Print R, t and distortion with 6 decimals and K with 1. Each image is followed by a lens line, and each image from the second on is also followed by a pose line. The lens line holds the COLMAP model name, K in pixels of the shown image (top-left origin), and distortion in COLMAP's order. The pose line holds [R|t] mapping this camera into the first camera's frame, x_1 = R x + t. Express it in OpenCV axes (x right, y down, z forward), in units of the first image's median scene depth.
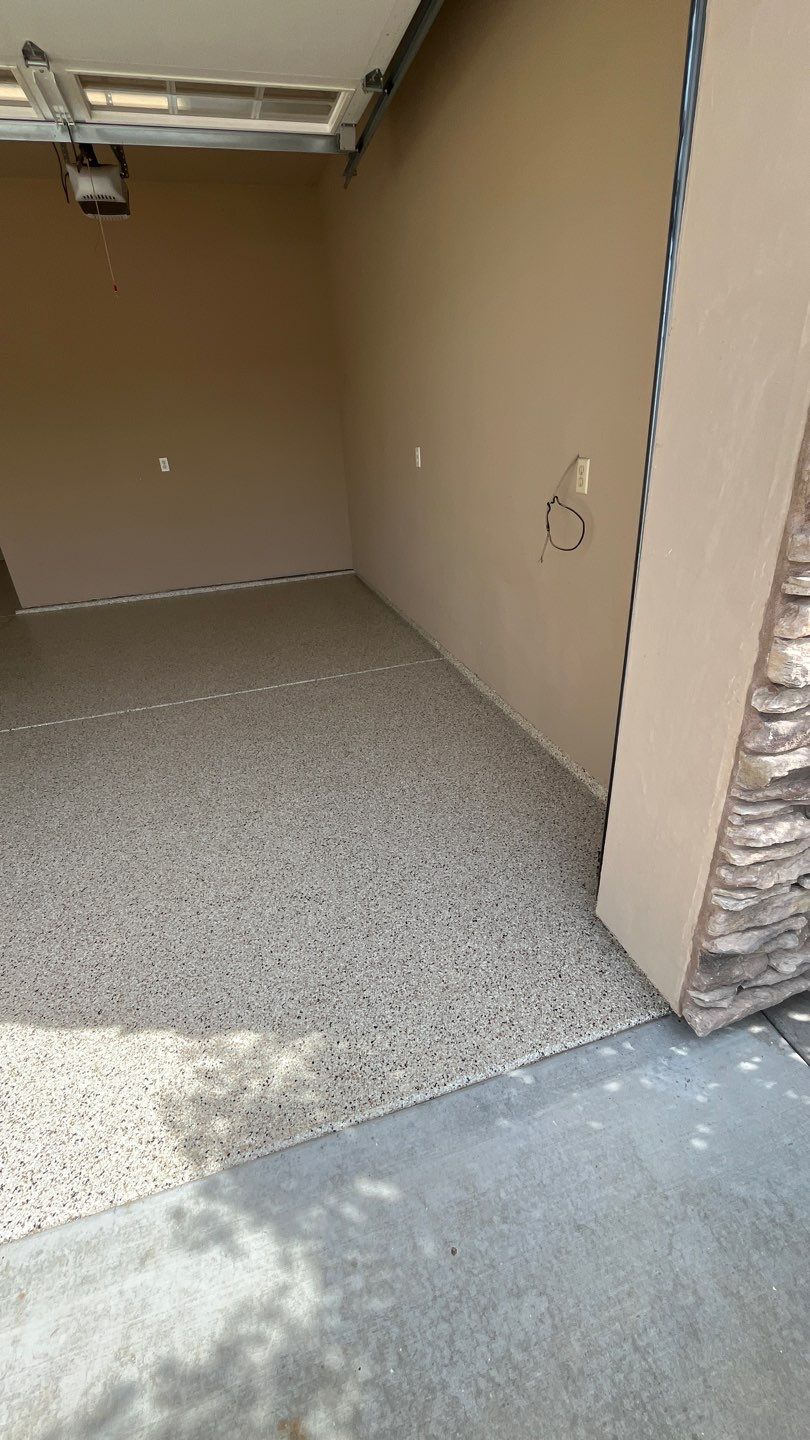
lens RADIAL K [[589.4, 0, 403.4], [0, 589.4, 714.5], [0, 0, 1]] dist [-0.000105, -0.000139]
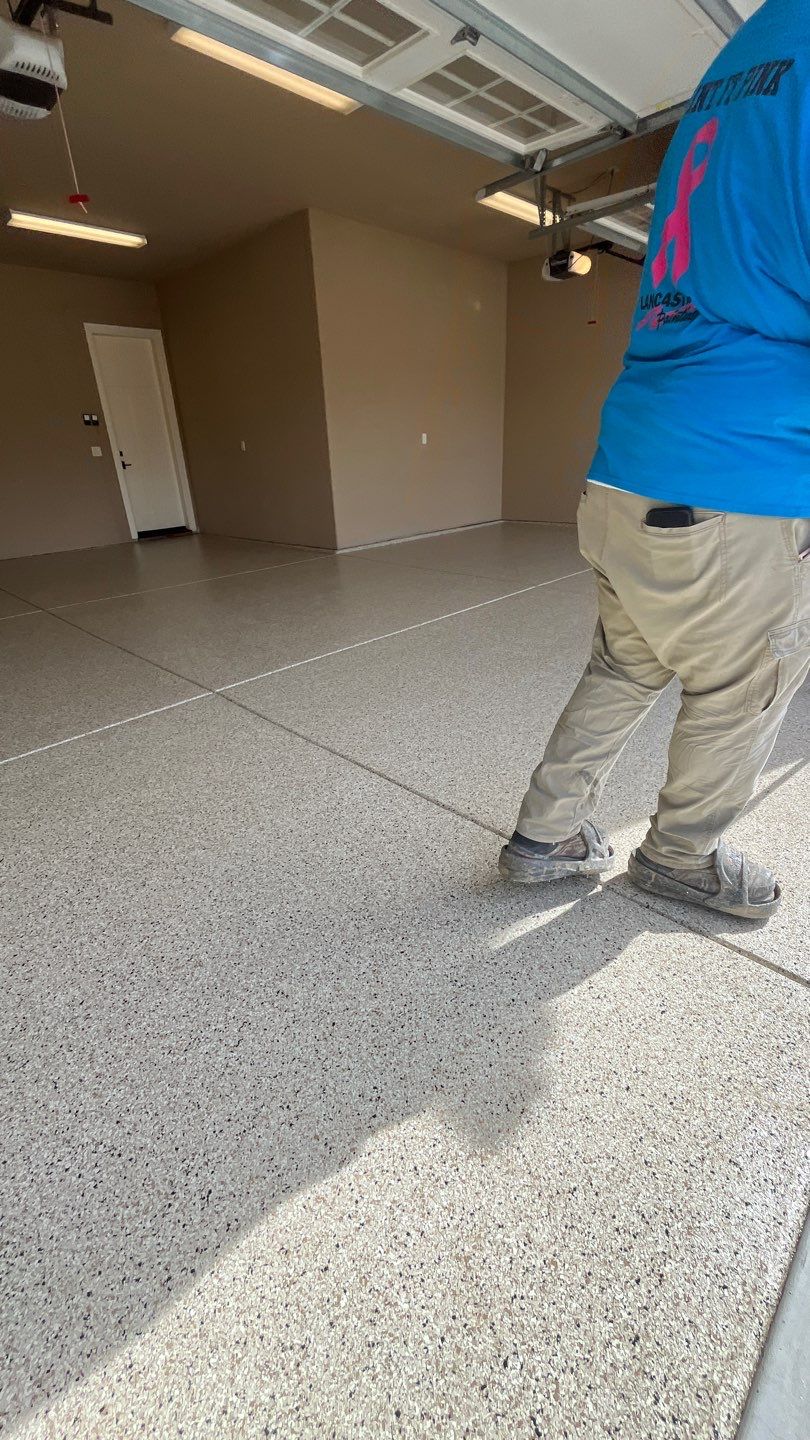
lens RADIAL K [[589.4, 0, 400.2], [0, 589.4, 715.1], [0, 0, 1]] dist [-0.000105, -0.000139]
pose [[0.878987, -0.177909, 0.442414, -3.140491], [0.200446, 0.979695, -0.004277, 0.532202], [-0.432670, 0.092439, 0.896801, -0.378735]]
